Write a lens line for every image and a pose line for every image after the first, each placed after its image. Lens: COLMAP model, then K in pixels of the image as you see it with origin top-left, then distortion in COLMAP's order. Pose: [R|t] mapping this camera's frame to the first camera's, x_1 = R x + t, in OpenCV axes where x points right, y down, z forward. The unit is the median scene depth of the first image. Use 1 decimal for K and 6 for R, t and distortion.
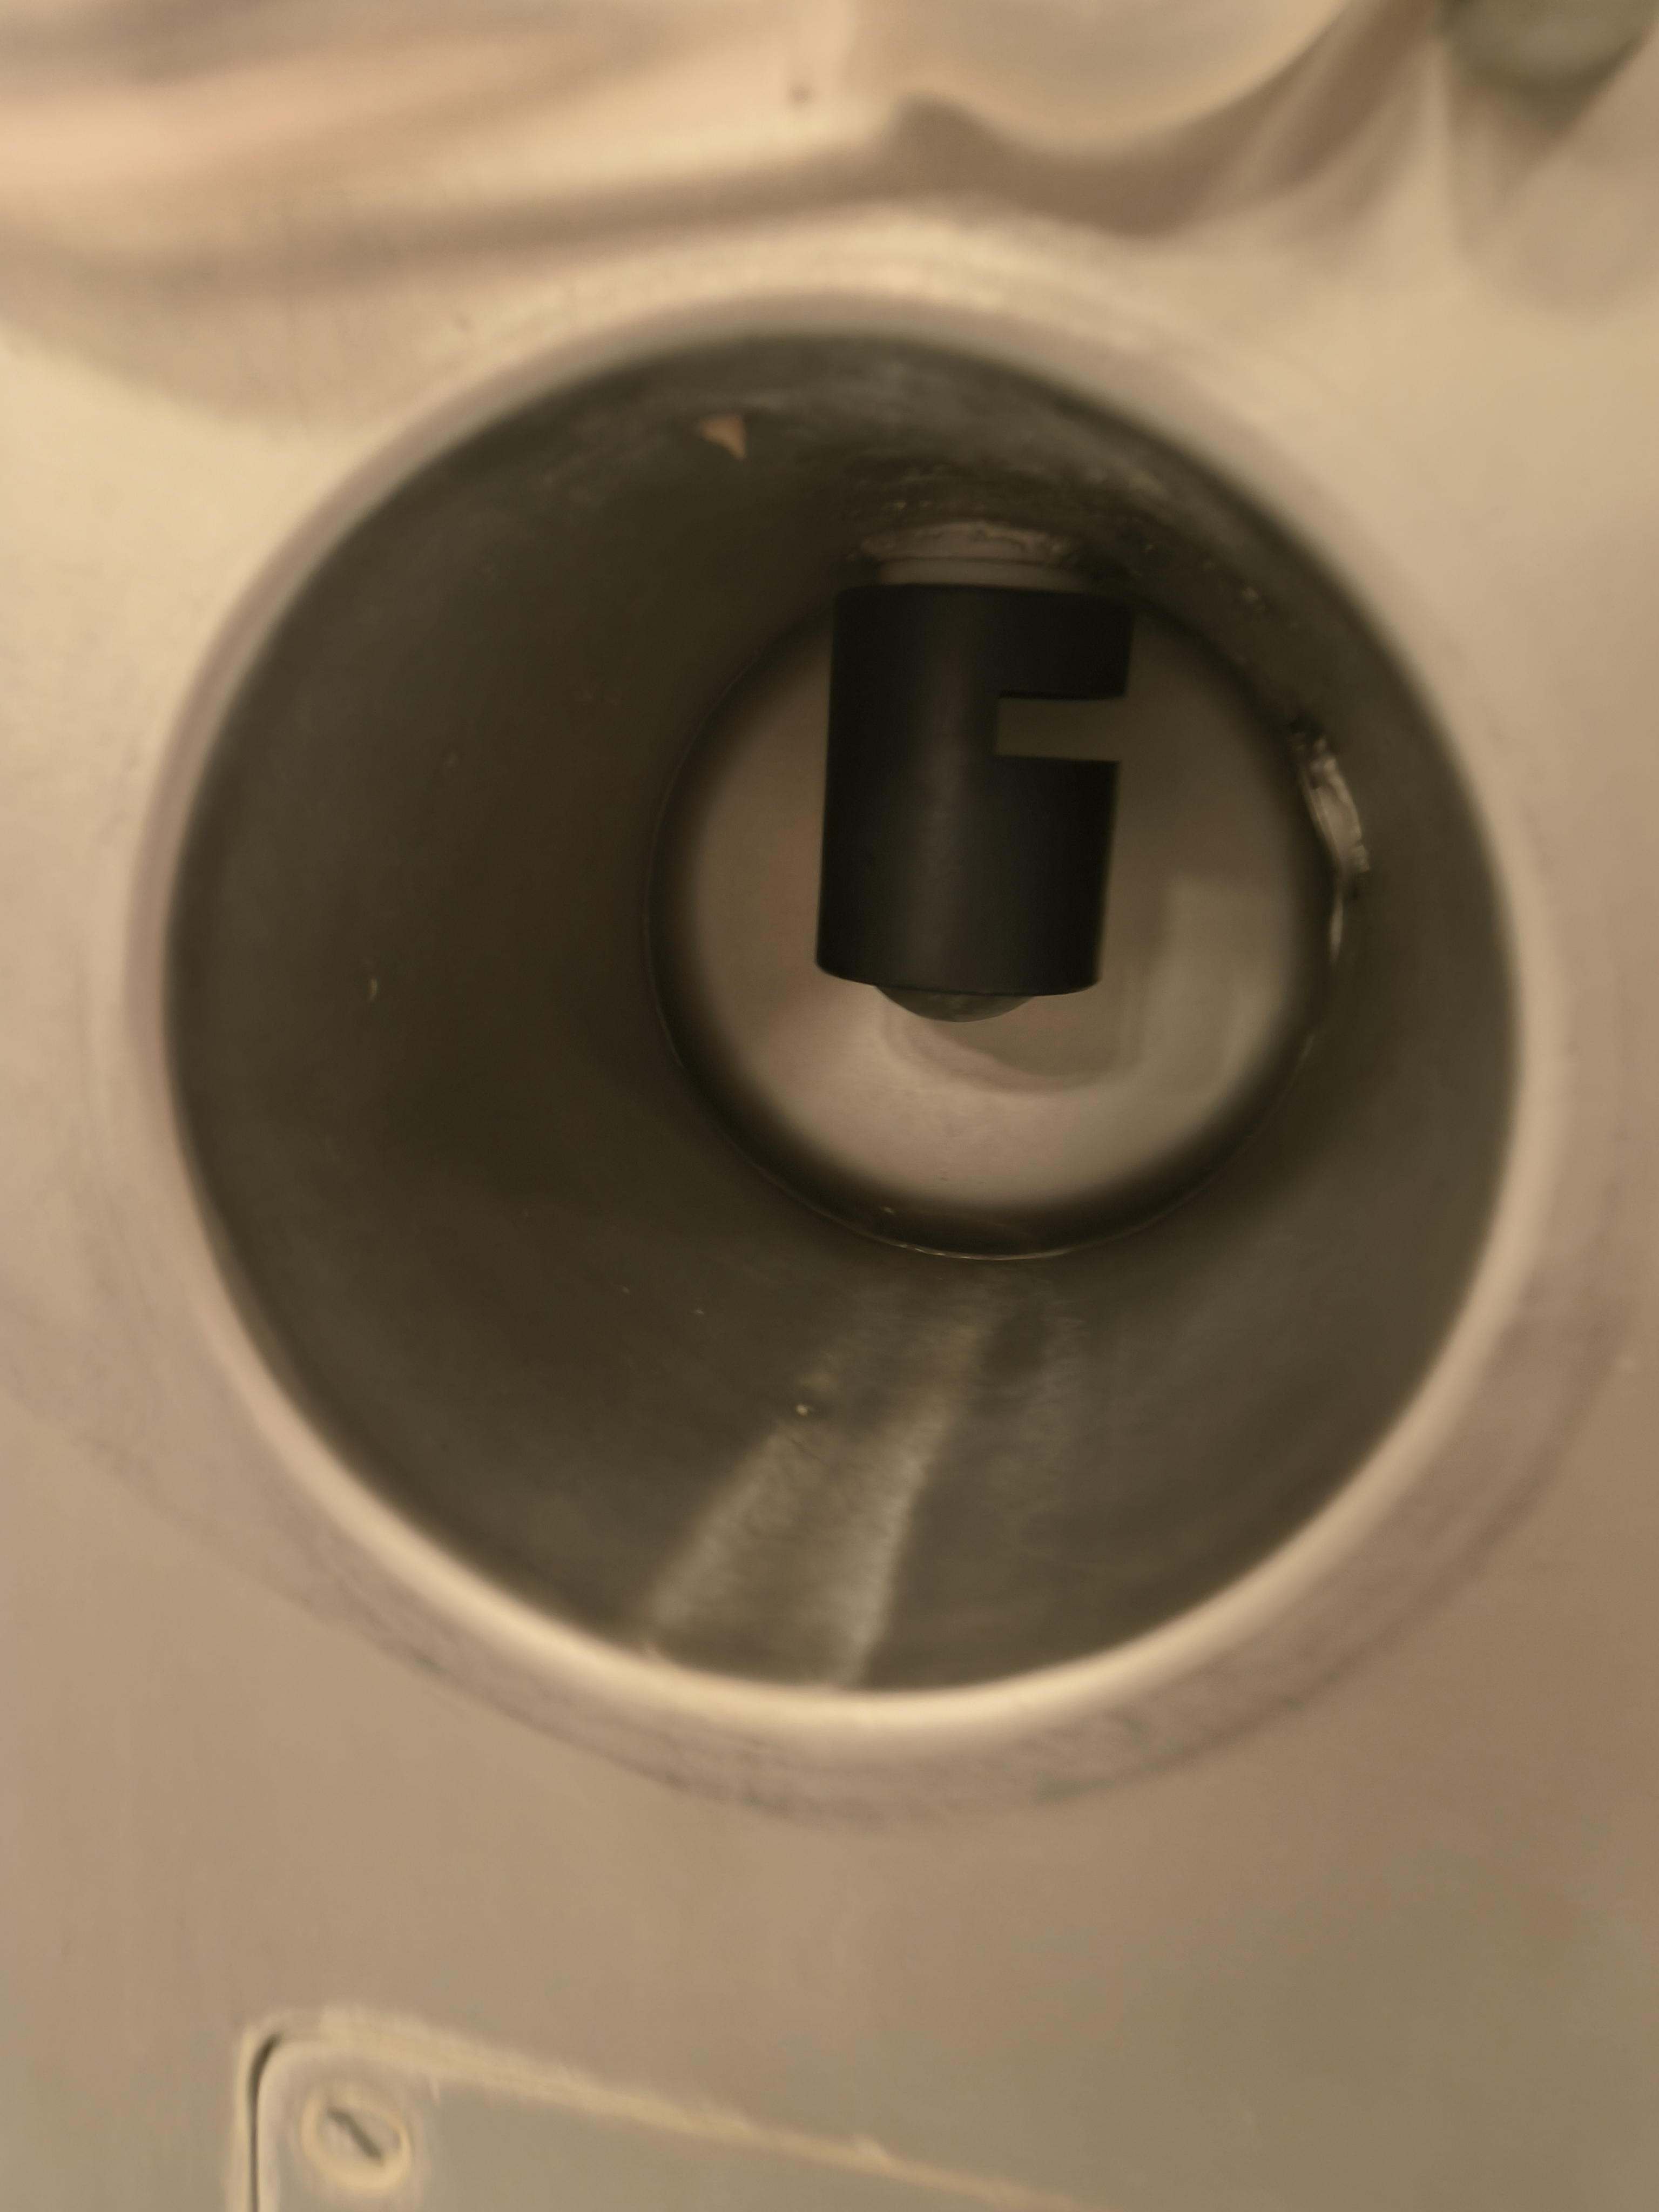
lens RADIAL K [[1557.9, 0, 835.2], [0, 1557.9, 1096.7], [0, 0, 1]] dist [-0.004582, -0.011094]
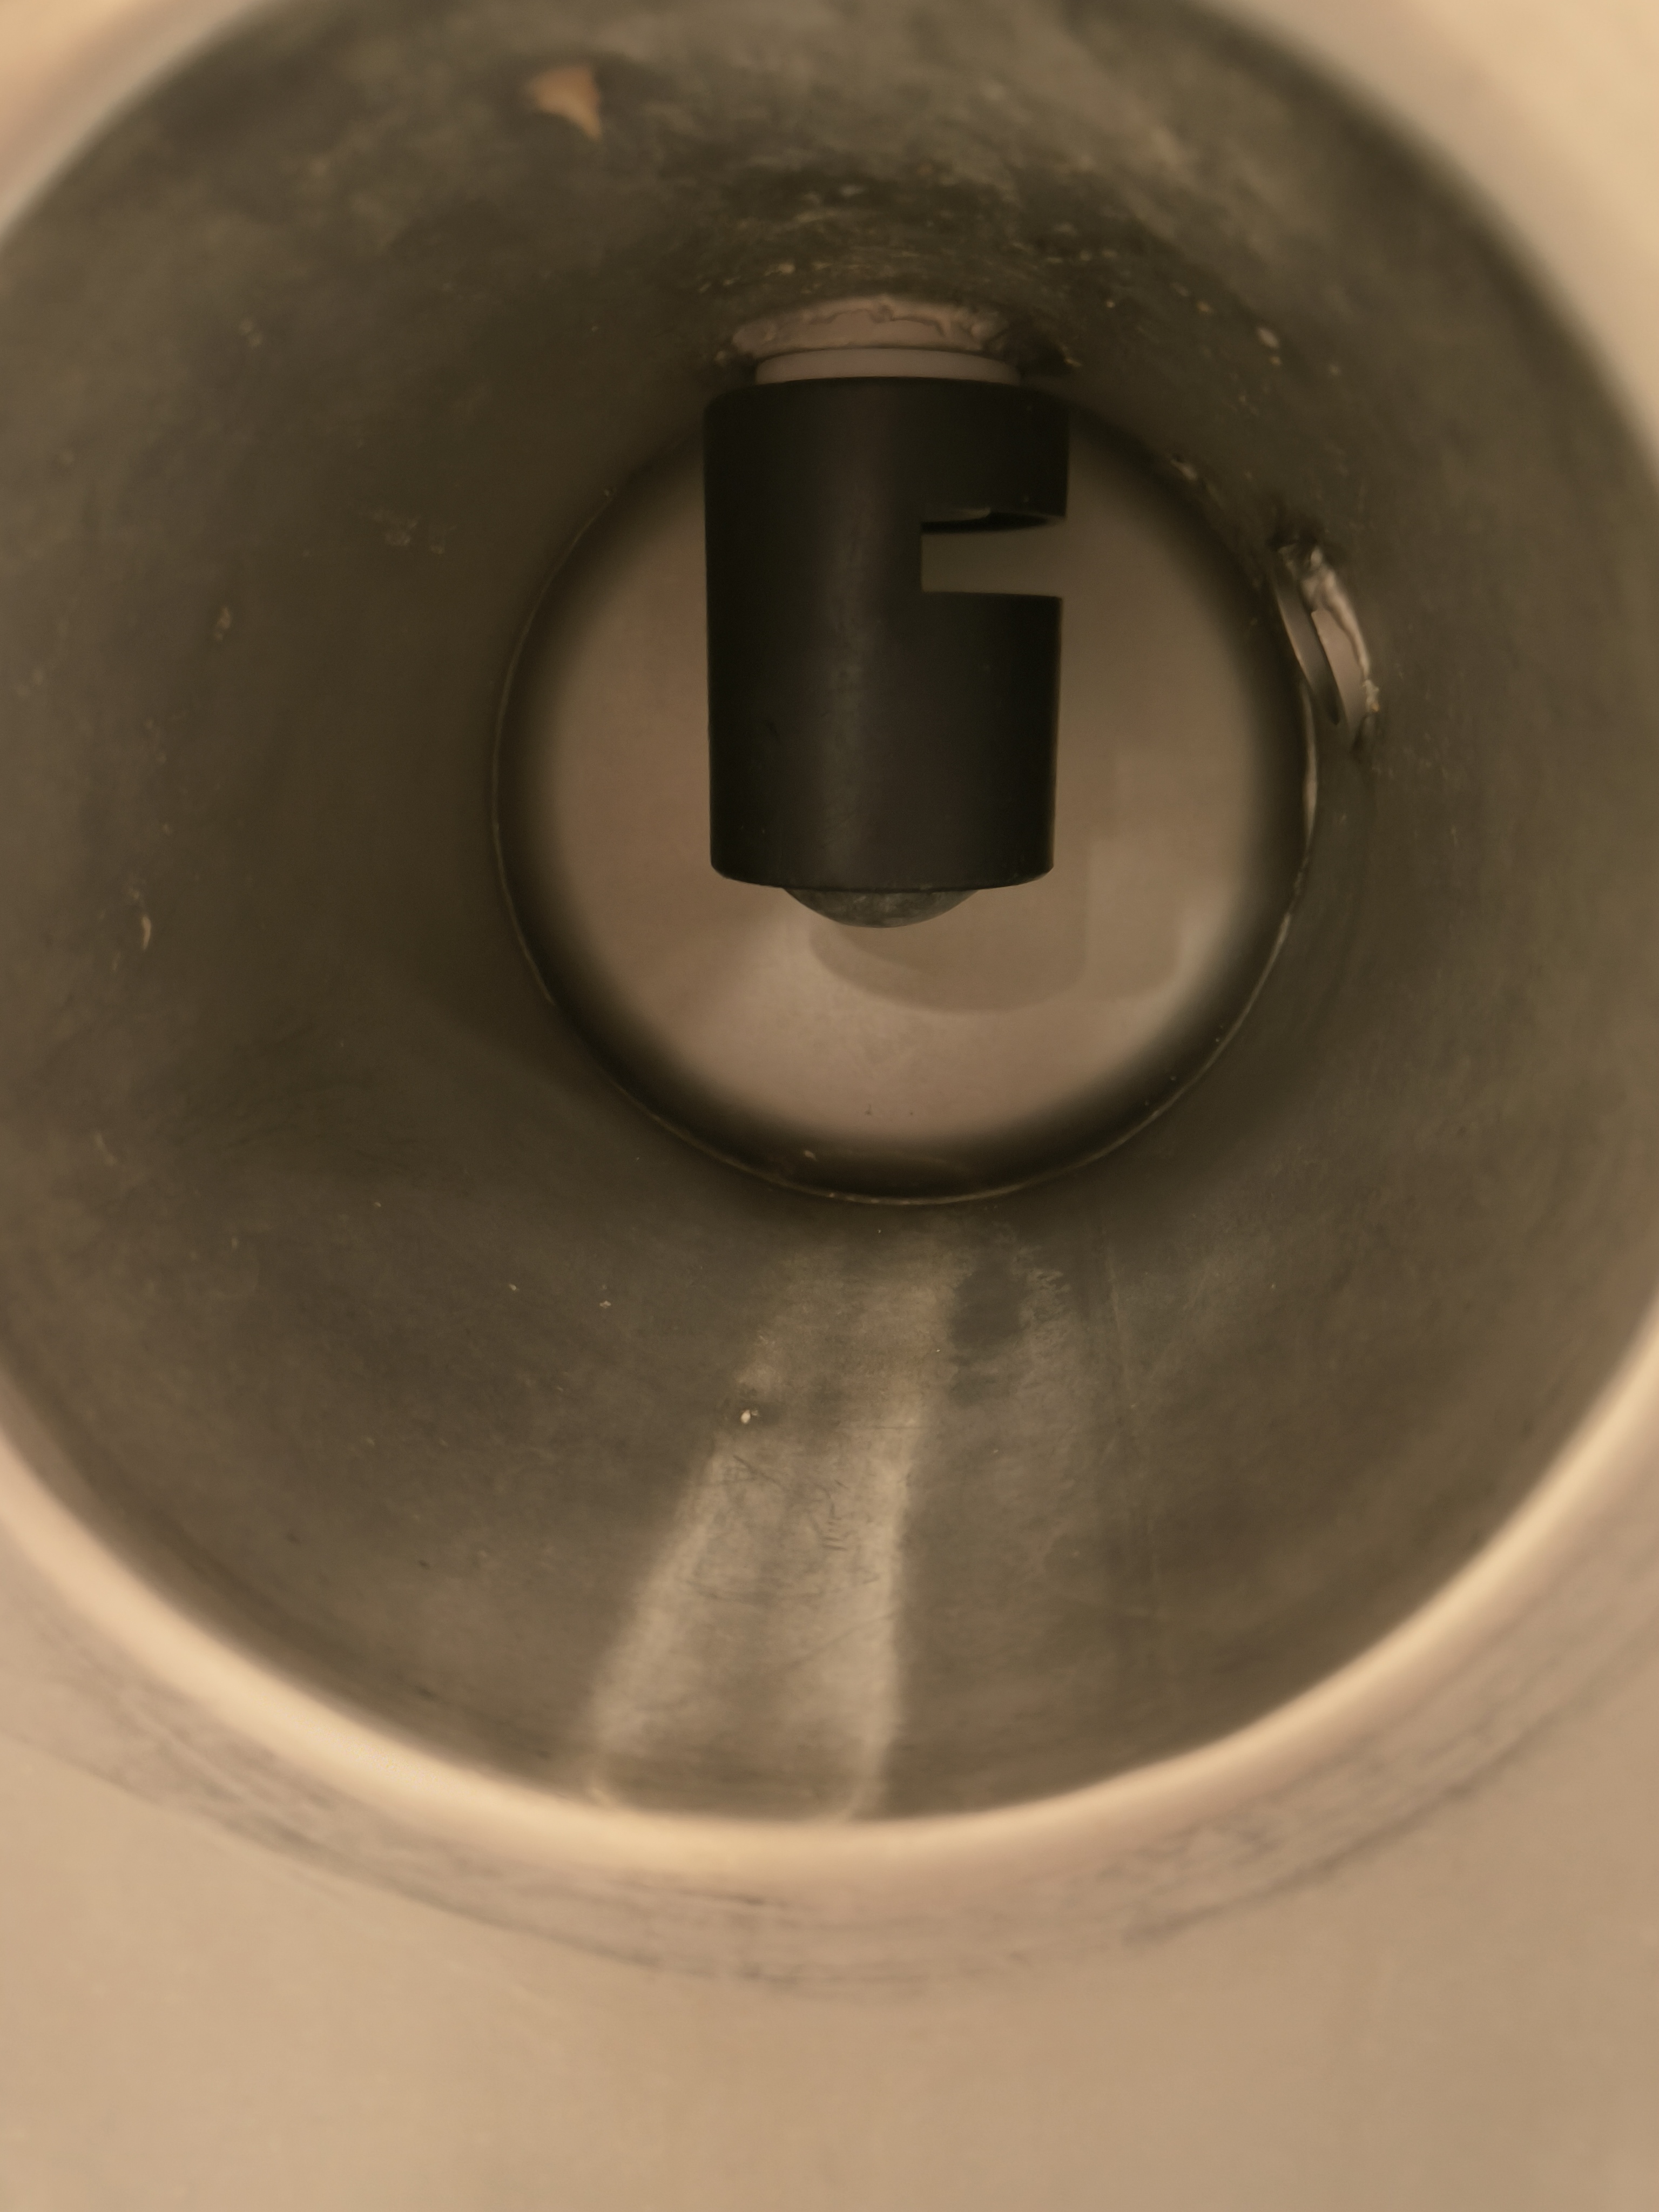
lens RADIAL K [[1557.9, 0, 823.9], [0, 1557.9, 1116.9], [0, 0, 1]] dist [-0.004582, -0.011094]
pose [[0.993968, -0.073999, 0.080946, -0.035883], [0.068609, 0.995361, 0.067452, -0.007122], [-0.085562, -0.061491, 0.994434, 0.202322]]
